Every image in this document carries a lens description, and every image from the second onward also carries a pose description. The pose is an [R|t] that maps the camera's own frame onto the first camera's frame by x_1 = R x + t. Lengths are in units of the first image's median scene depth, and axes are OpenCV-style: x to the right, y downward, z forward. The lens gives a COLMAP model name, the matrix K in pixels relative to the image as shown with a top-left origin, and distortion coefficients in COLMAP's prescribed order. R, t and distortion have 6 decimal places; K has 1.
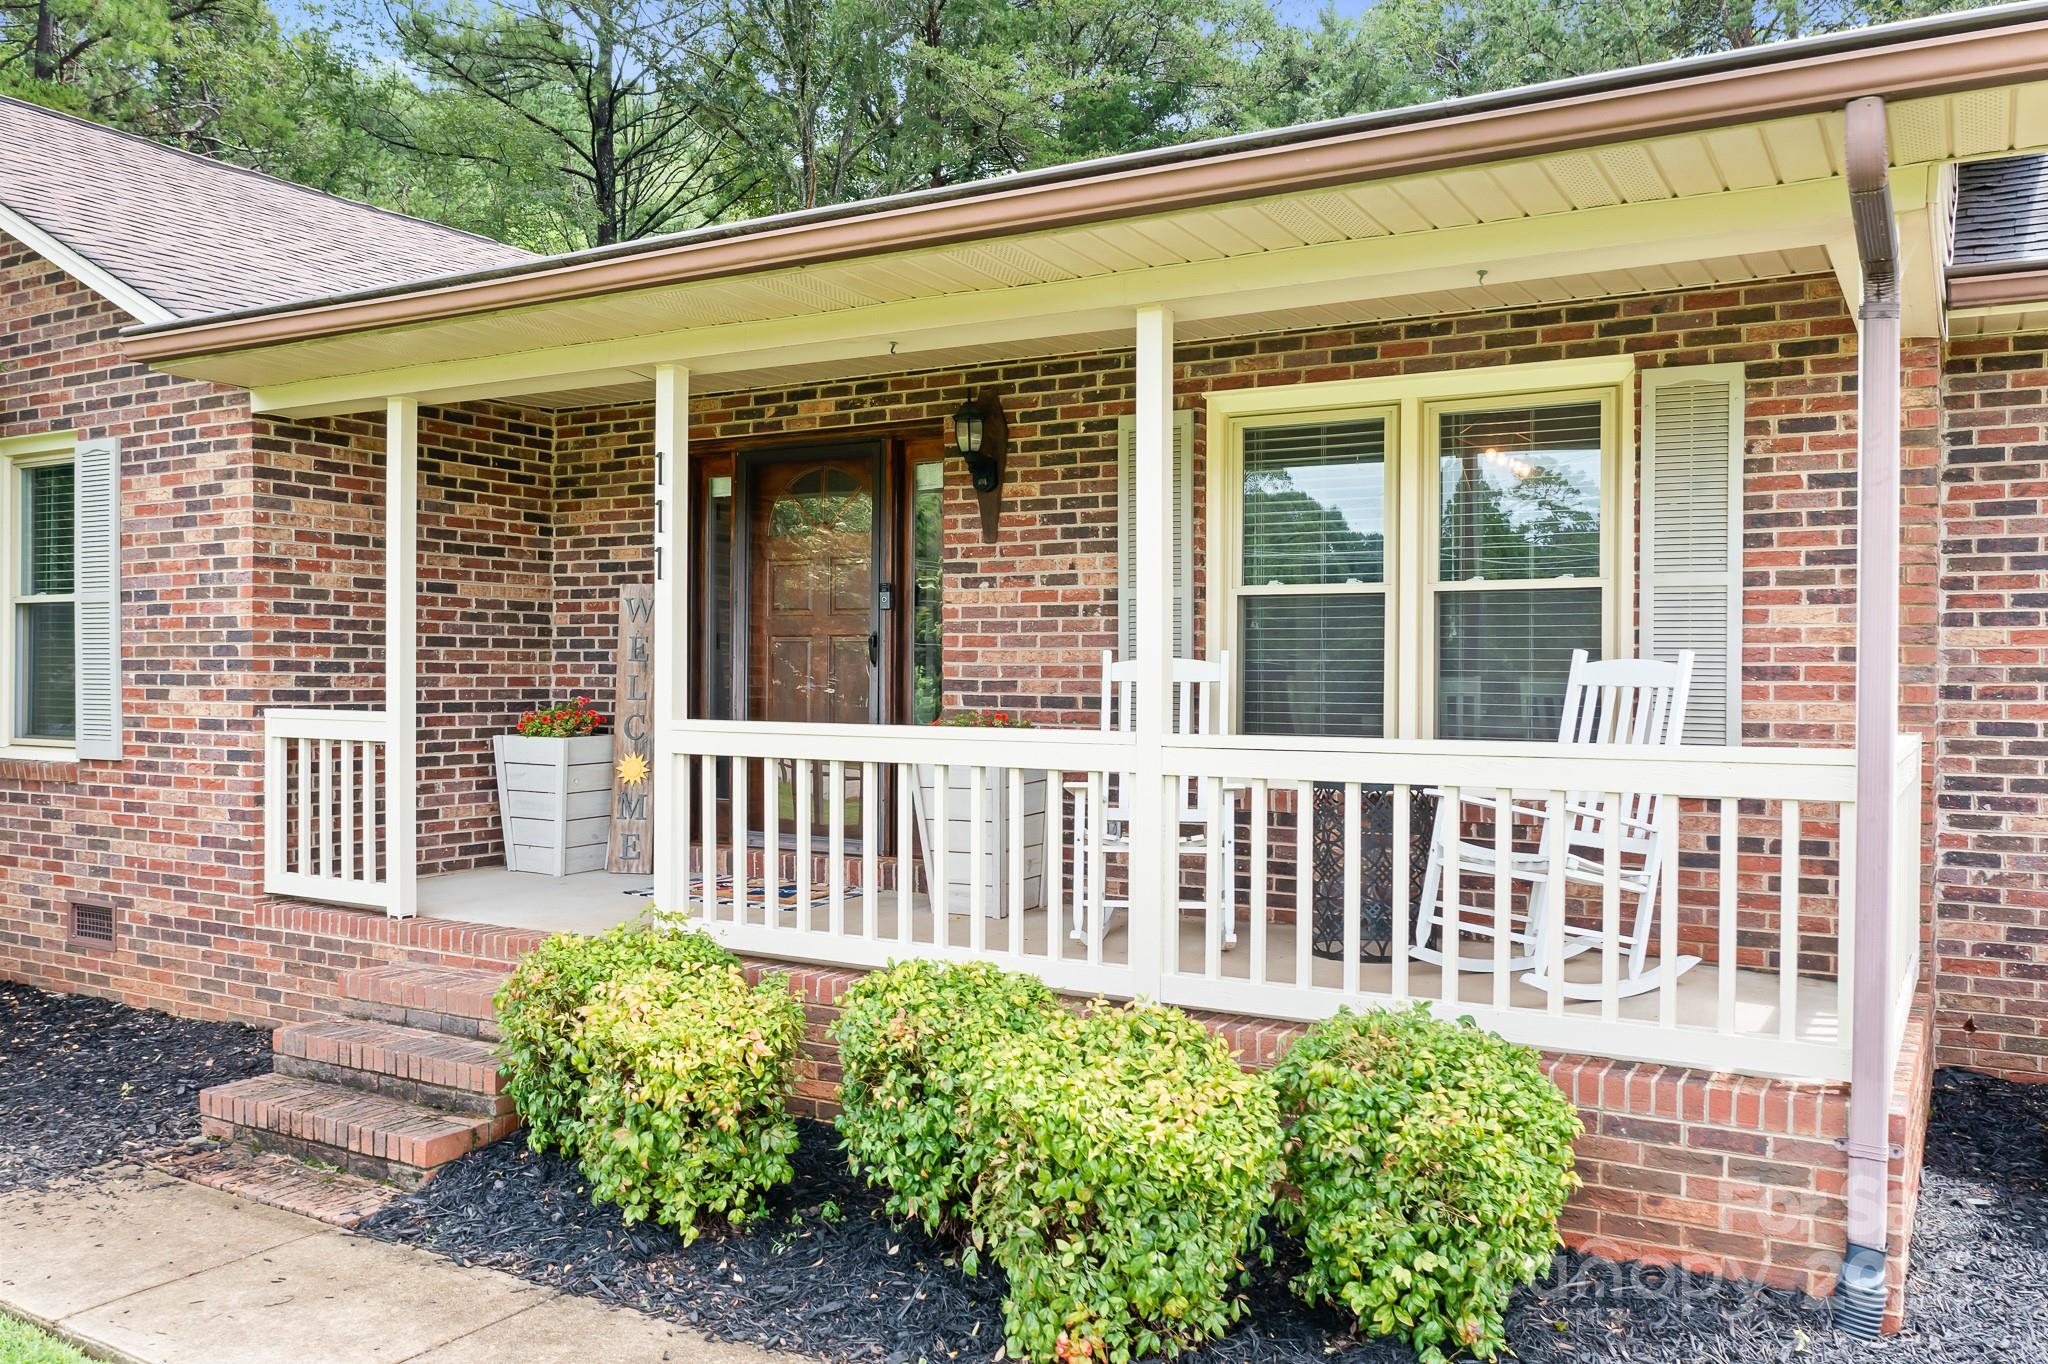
lens RADIAL K [[1625.9, 0, 1030.3], [0, 1625.9, 659.6], [0, 0, 1]] dist [-0.027160, 0.011175]
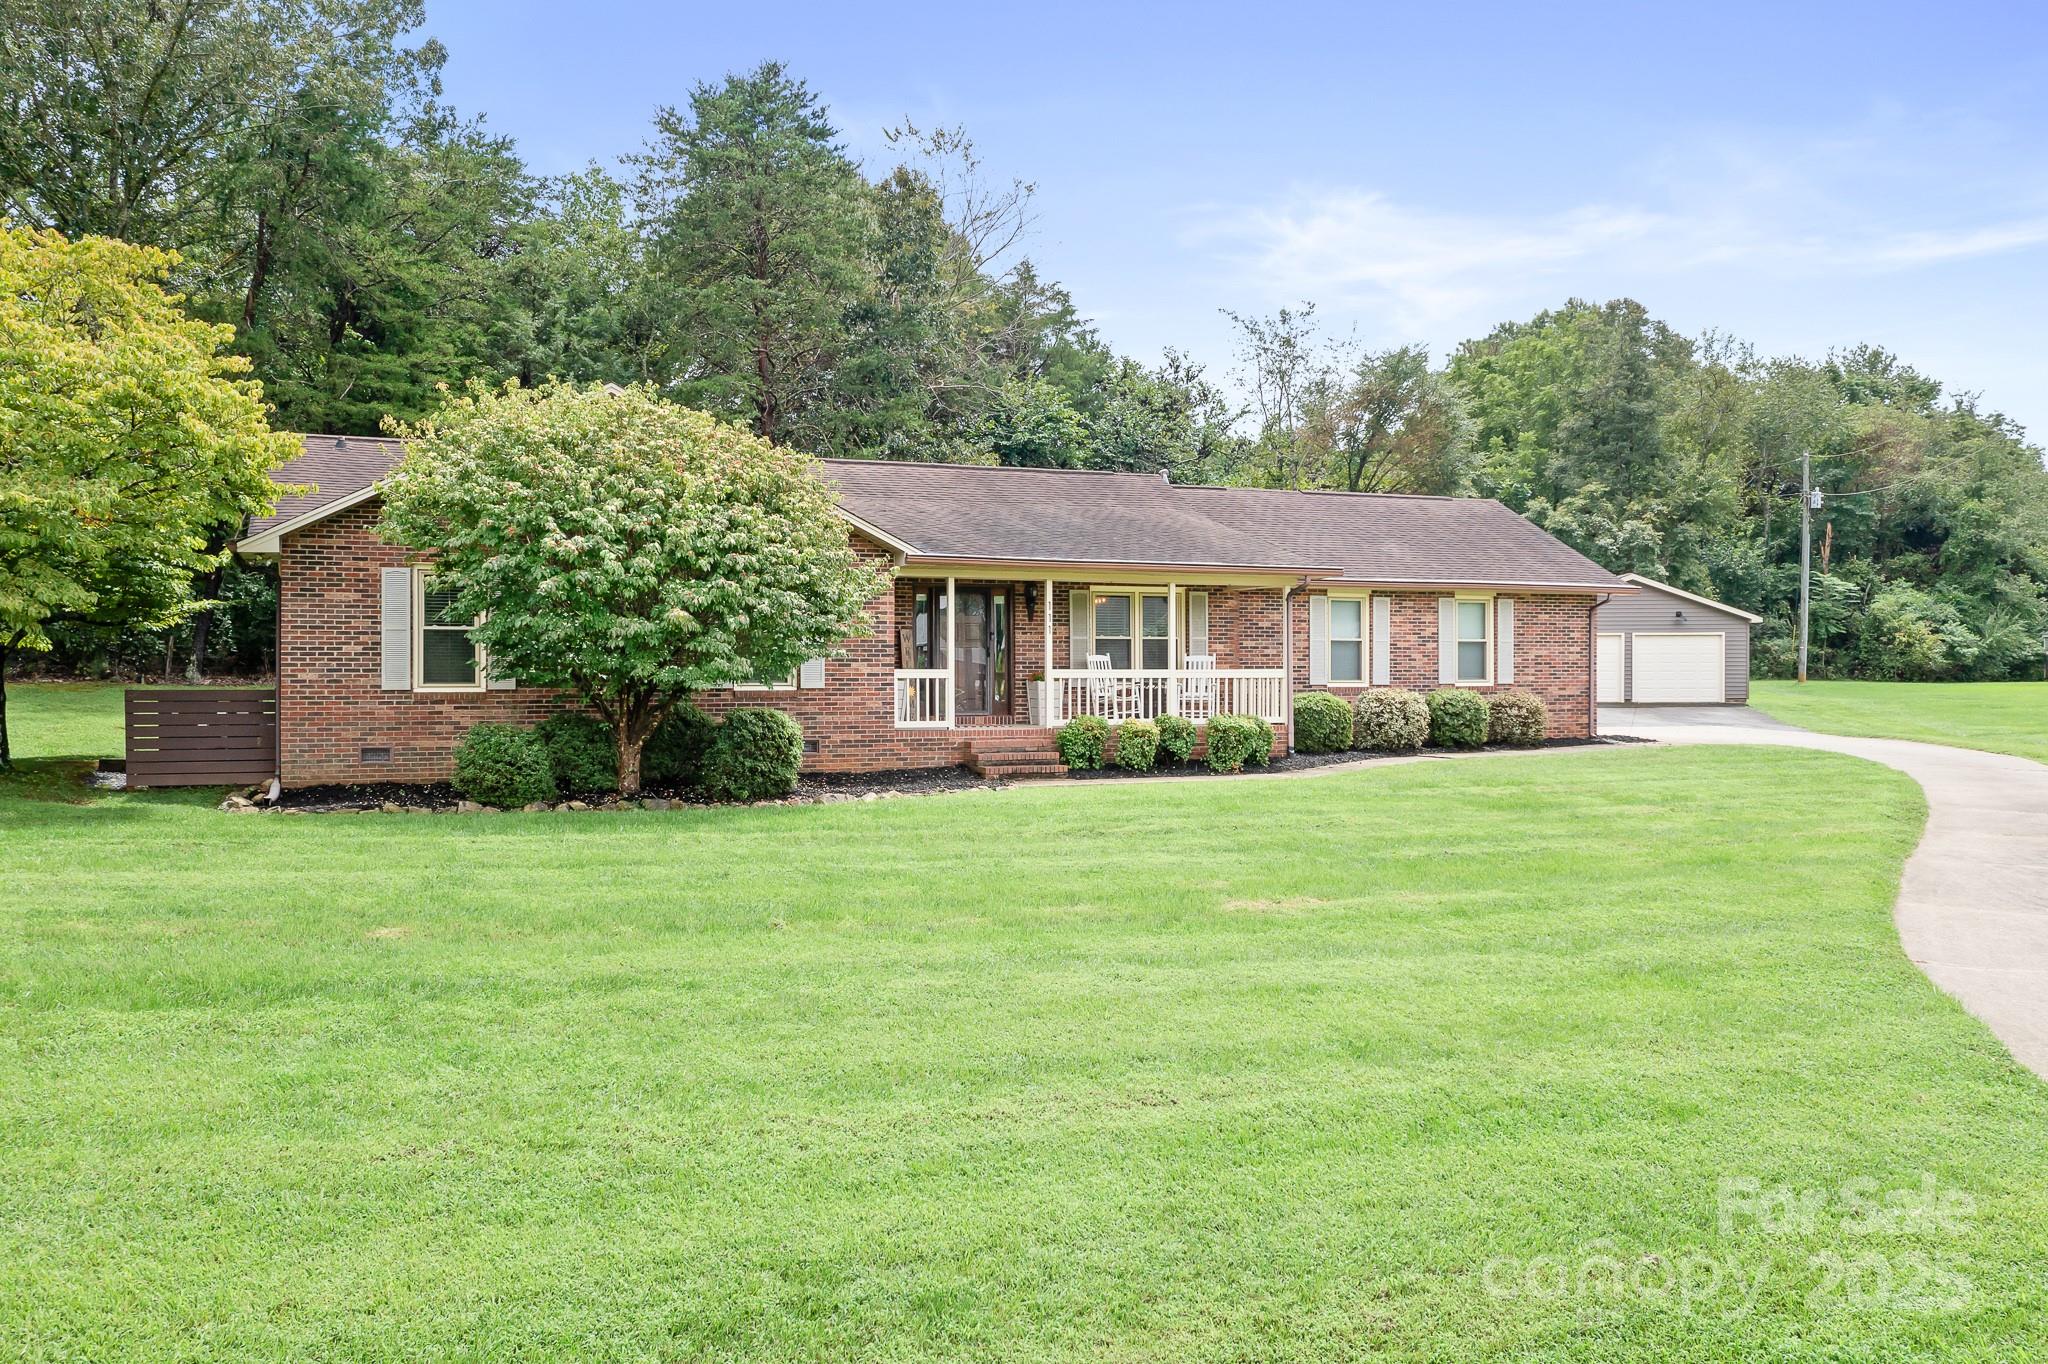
lens RADIAL K [[1625.9, 0, 1030.3], [0, 1625.9, 659.6], [0, 0, 1]] dist [-0.027160, 0.011175]
pose [[0.611647, 0.004251, 0.791119, -2.853724], [0.000851, 0.999981, -0.006032, 0.031076], [-0.791130, 0.004362, 0.611632, -1.162022]]
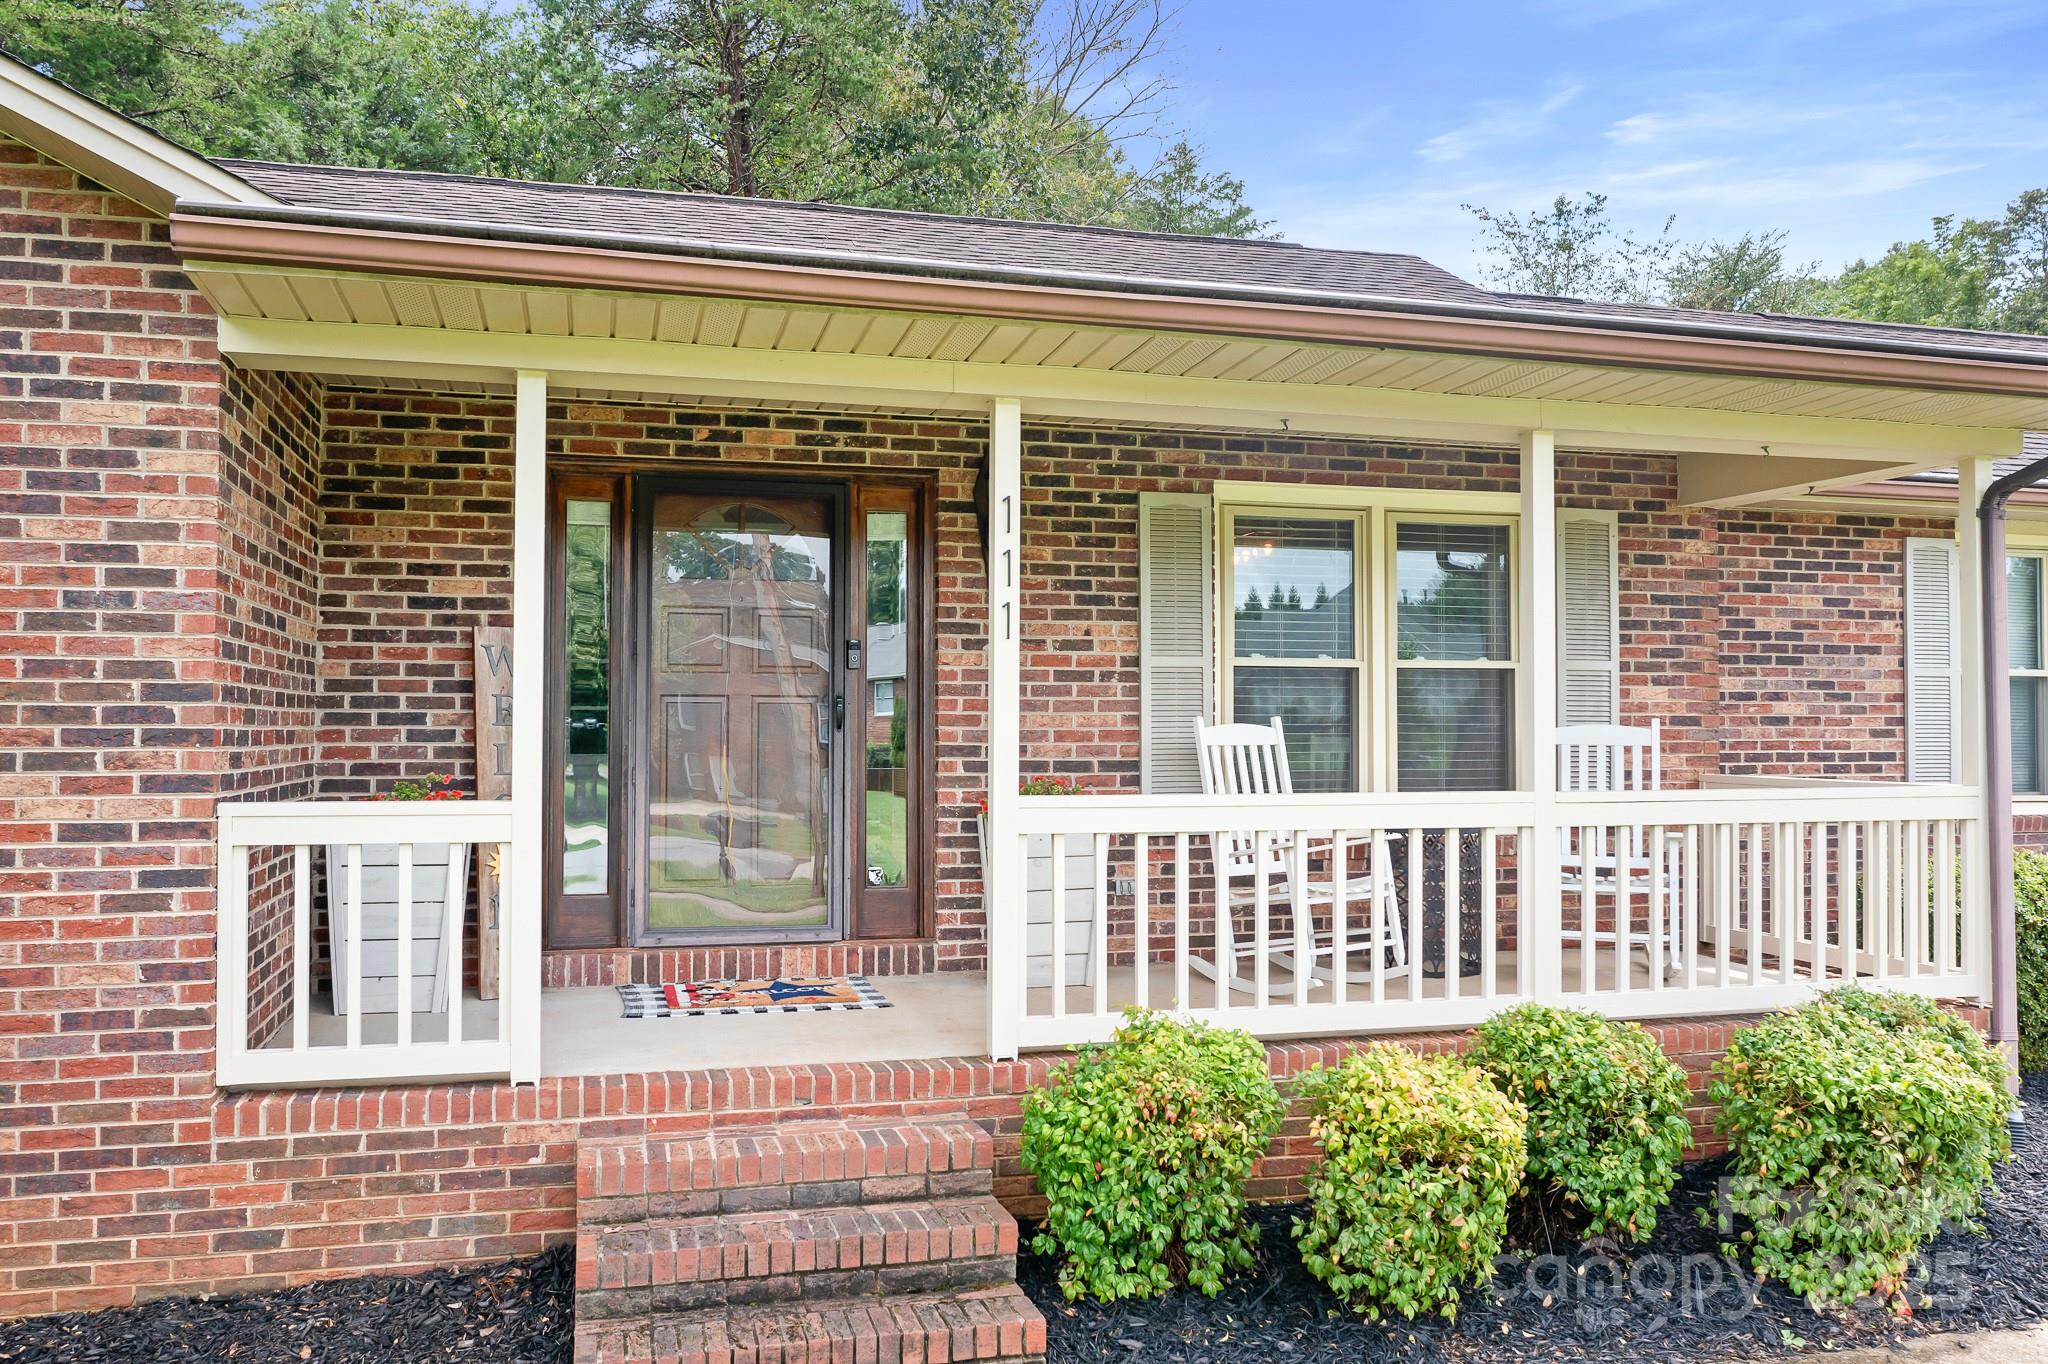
lens RADIAL K [[1619.9, 0, 1034.5], [0, 1619.9, 672.2], [0, 0, 1]] dist [-0.021229, 0.006392]
pose [[0.698968, 0.018318, 0.714919, -0.720651], [-0.003644, 0.999750, -0.022053, -0.009898], [-0.715144, 0.012809, 0.698860, 0.311400]]
